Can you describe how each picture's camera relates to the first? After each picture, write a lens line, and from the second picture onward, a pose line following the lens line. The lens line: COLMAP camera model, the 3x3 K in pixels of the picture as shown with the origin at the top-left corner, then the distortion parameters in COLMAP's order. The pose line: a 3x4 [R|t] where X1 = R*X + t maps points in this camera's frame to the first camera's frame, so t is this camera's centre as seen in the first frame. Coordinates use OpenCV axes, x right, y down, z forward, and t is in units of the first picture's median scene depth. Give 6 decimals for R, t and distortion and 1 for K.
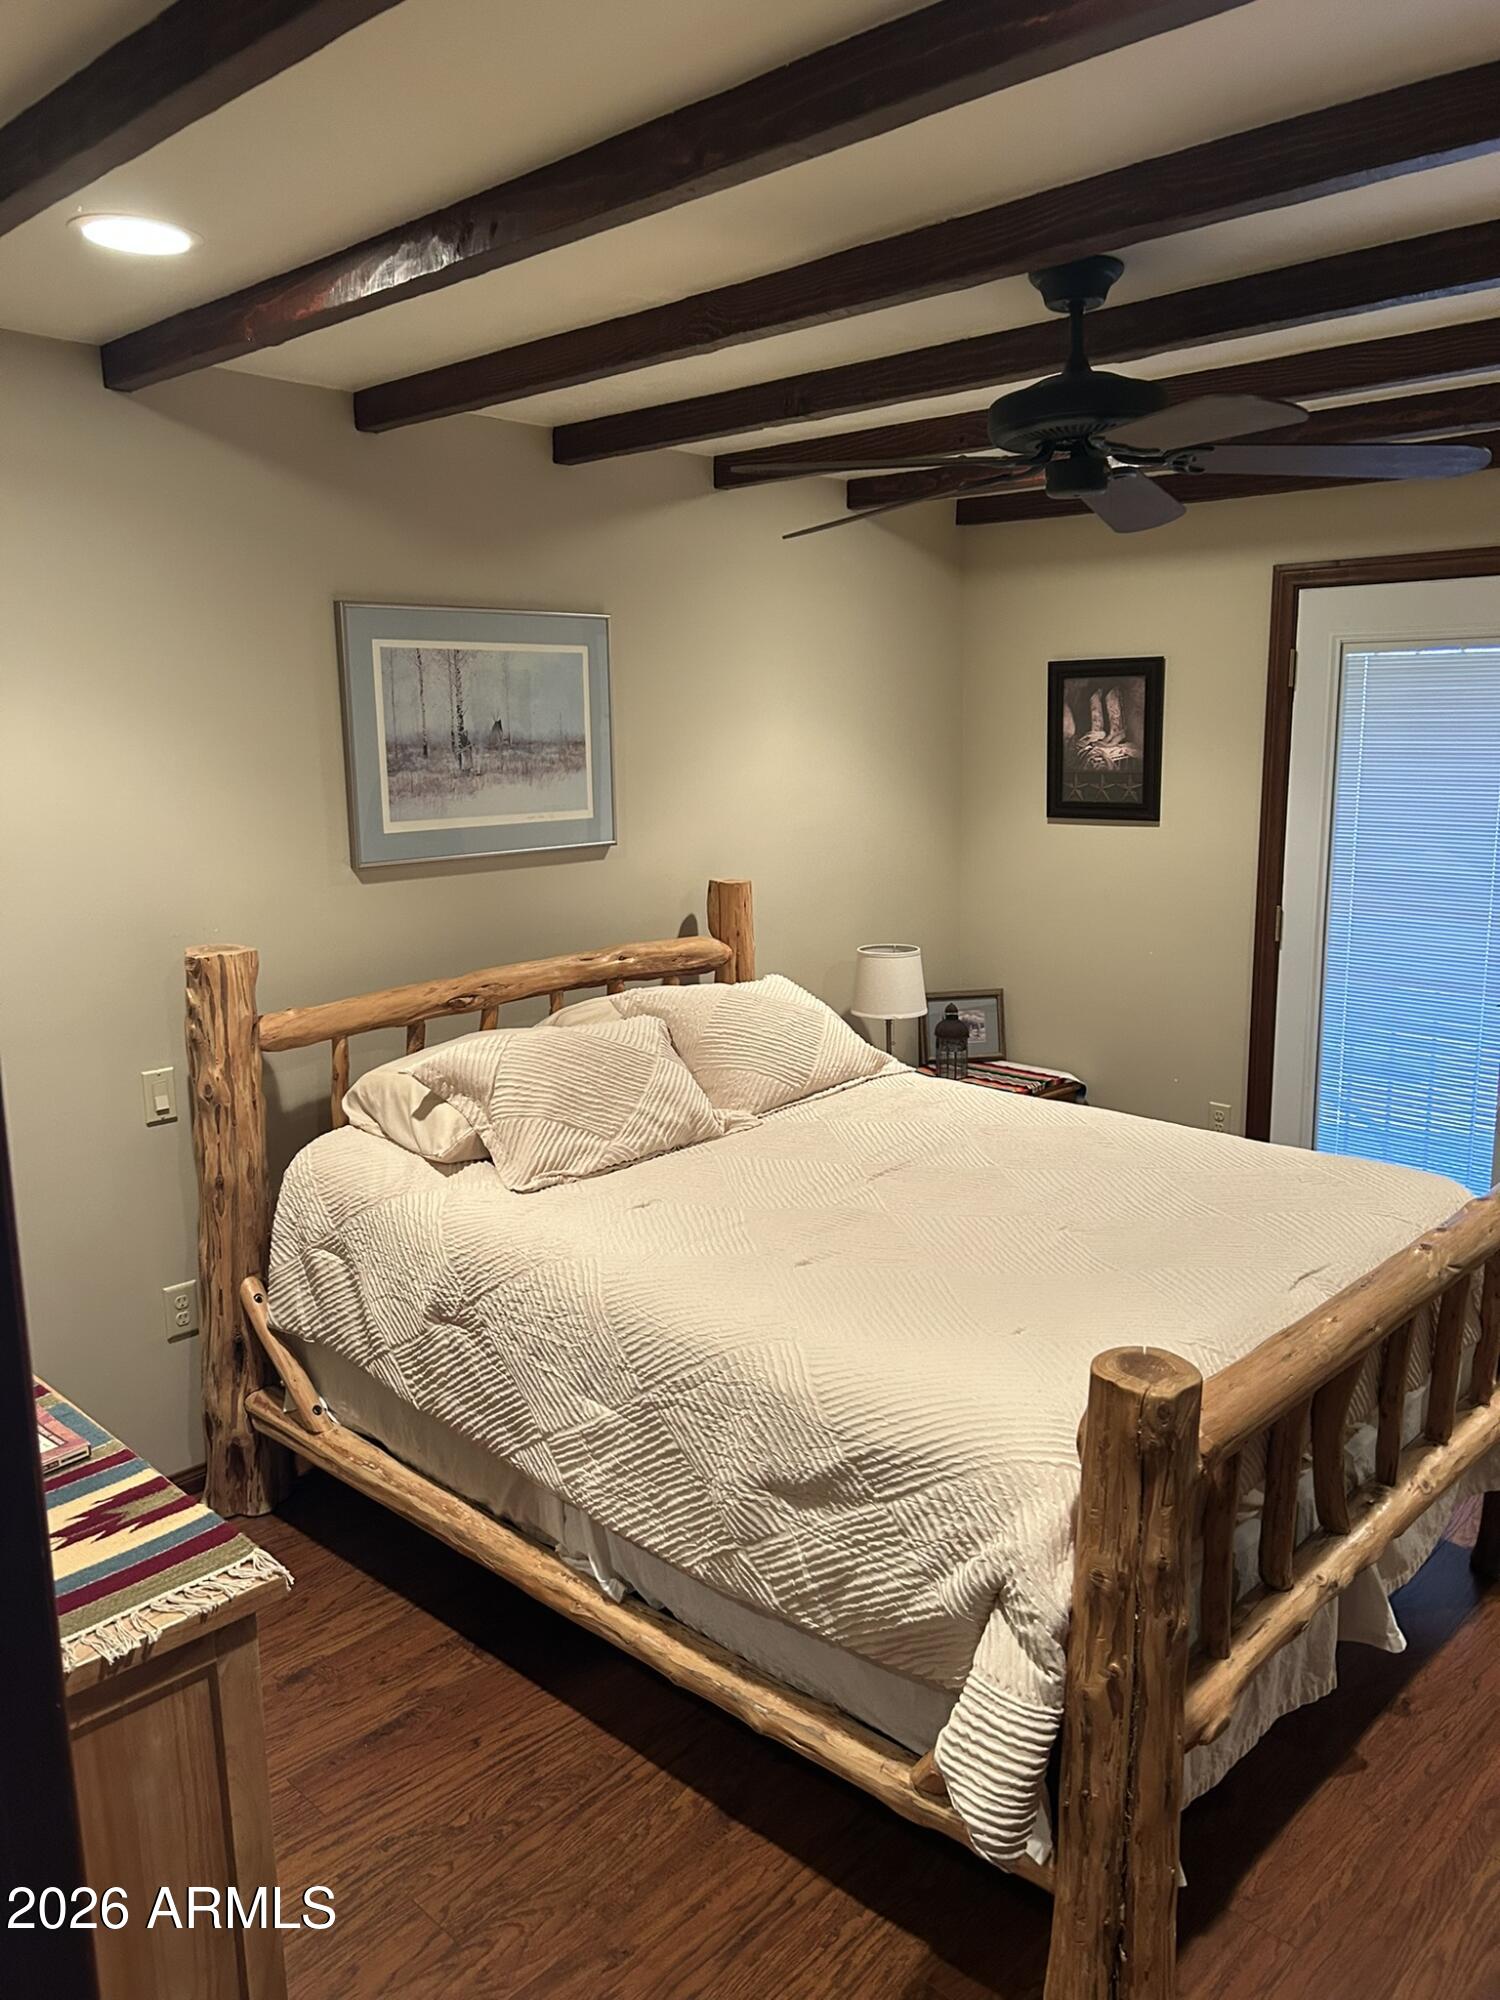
lens RADIAL K [[1513.5, 0, 750.0], [0, 1513.5, 1000.0], [0, 0, 1]] dist [0.025940, -0.040261]
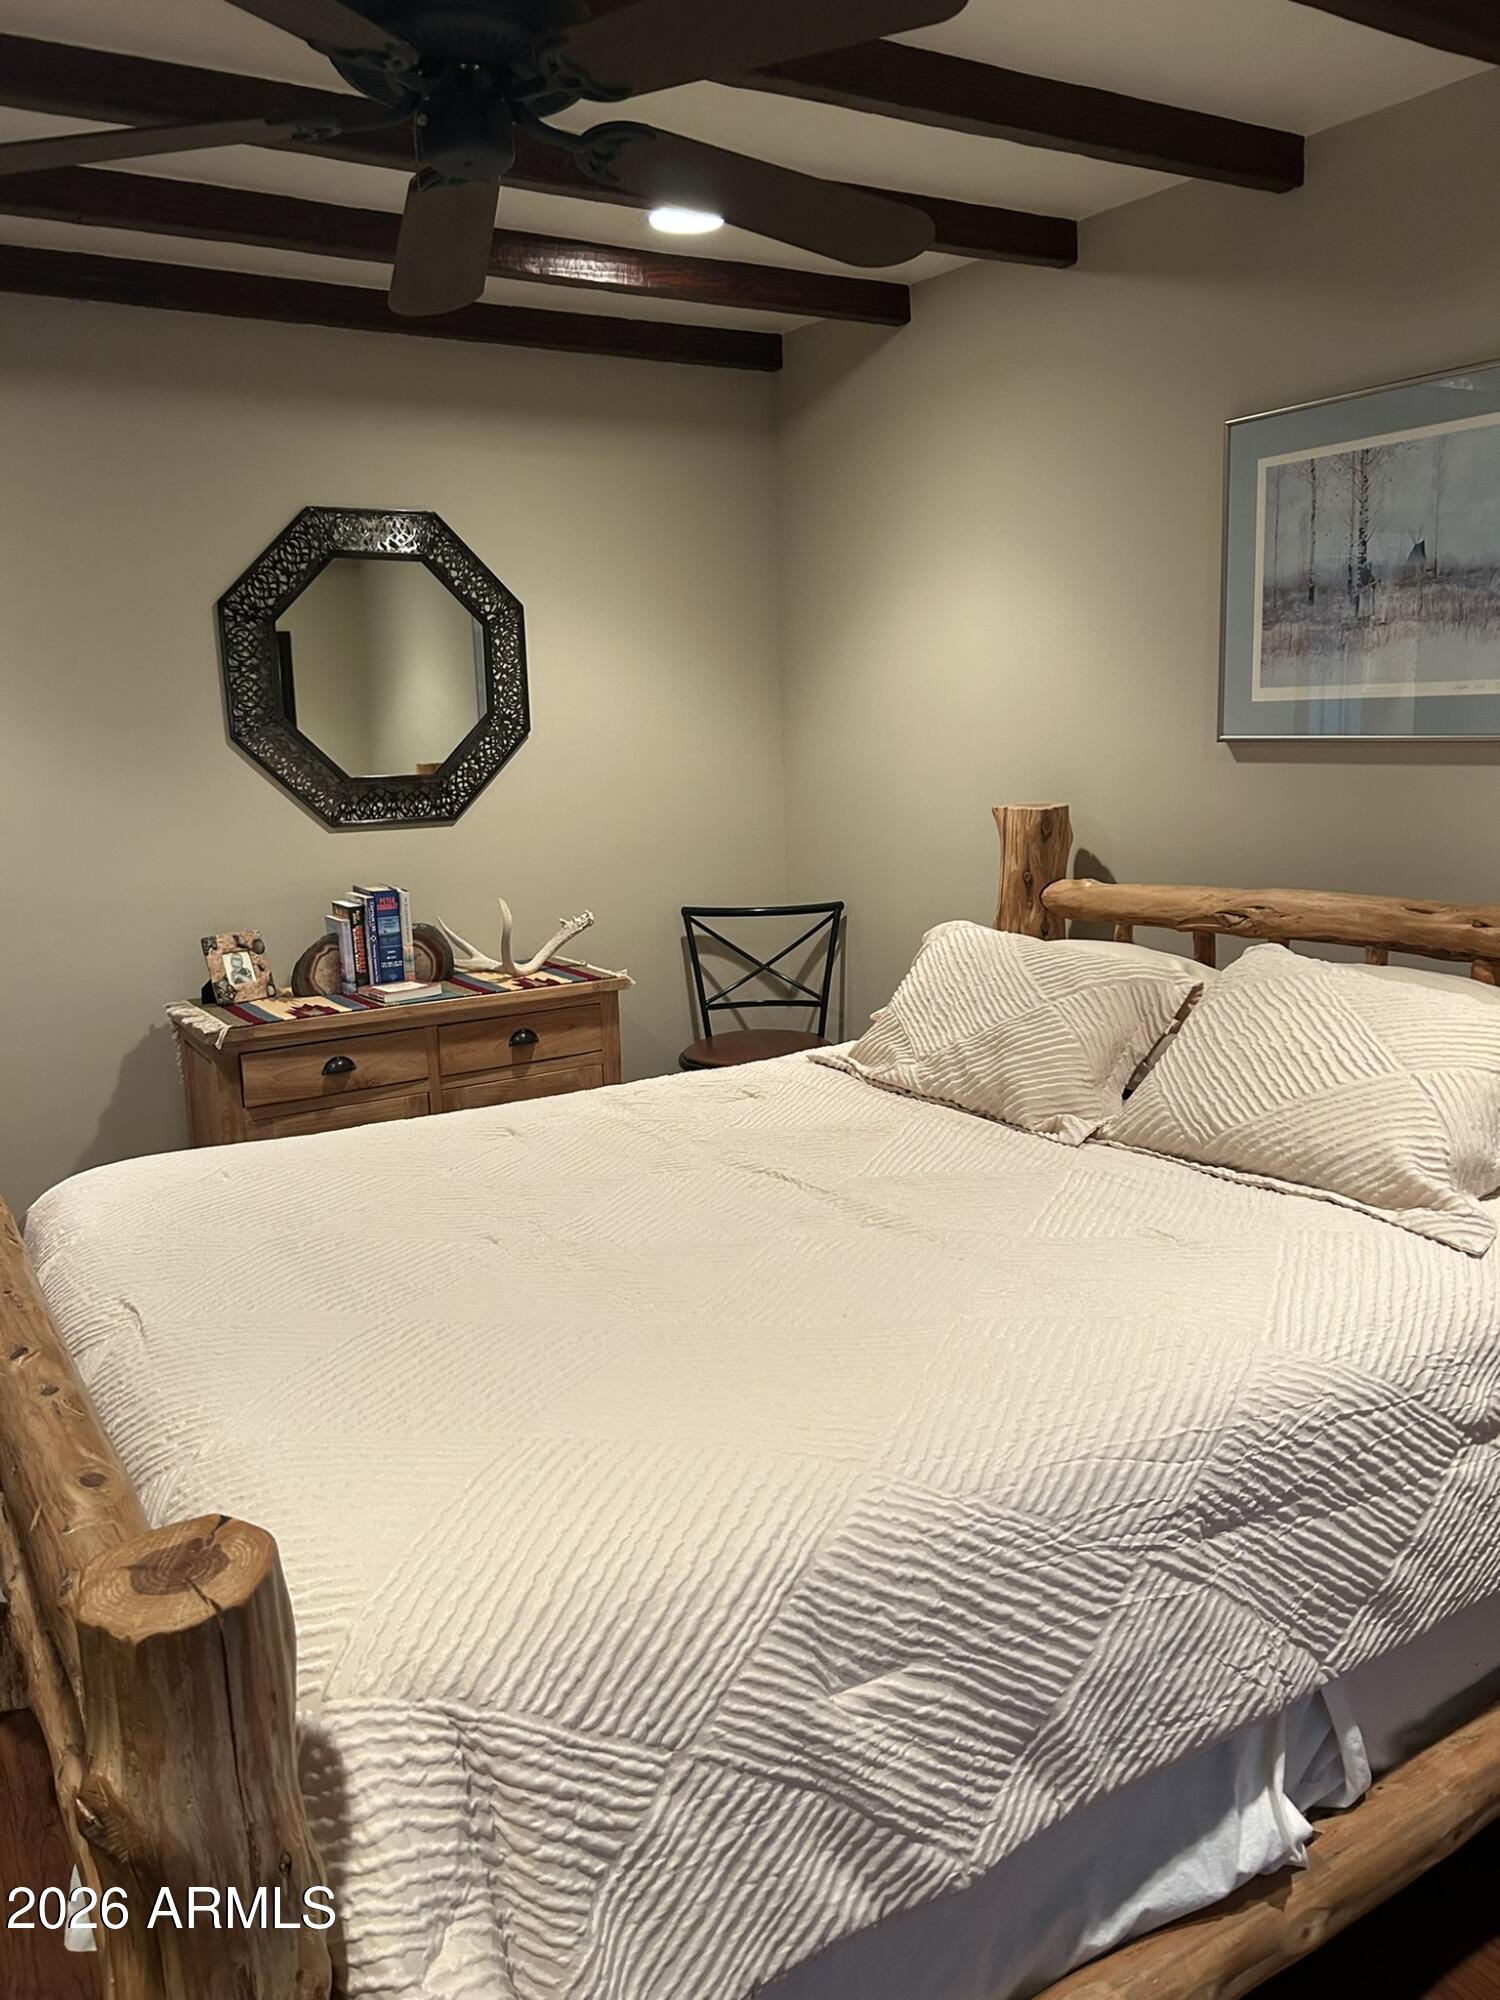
lens RADIAL K [[1513.5, 0, 750.0], [0, 1513.5, 1000.0], [0, 0, 1]] dist [0.025940, -0.040261]
pose [[-0.255926, 0.206348, -0.944416, 0.624049], [-0.138011, 0.959146, 0.246966, -0.118158], [0.956794, 0.193544, -0.216992, 0.932837]]
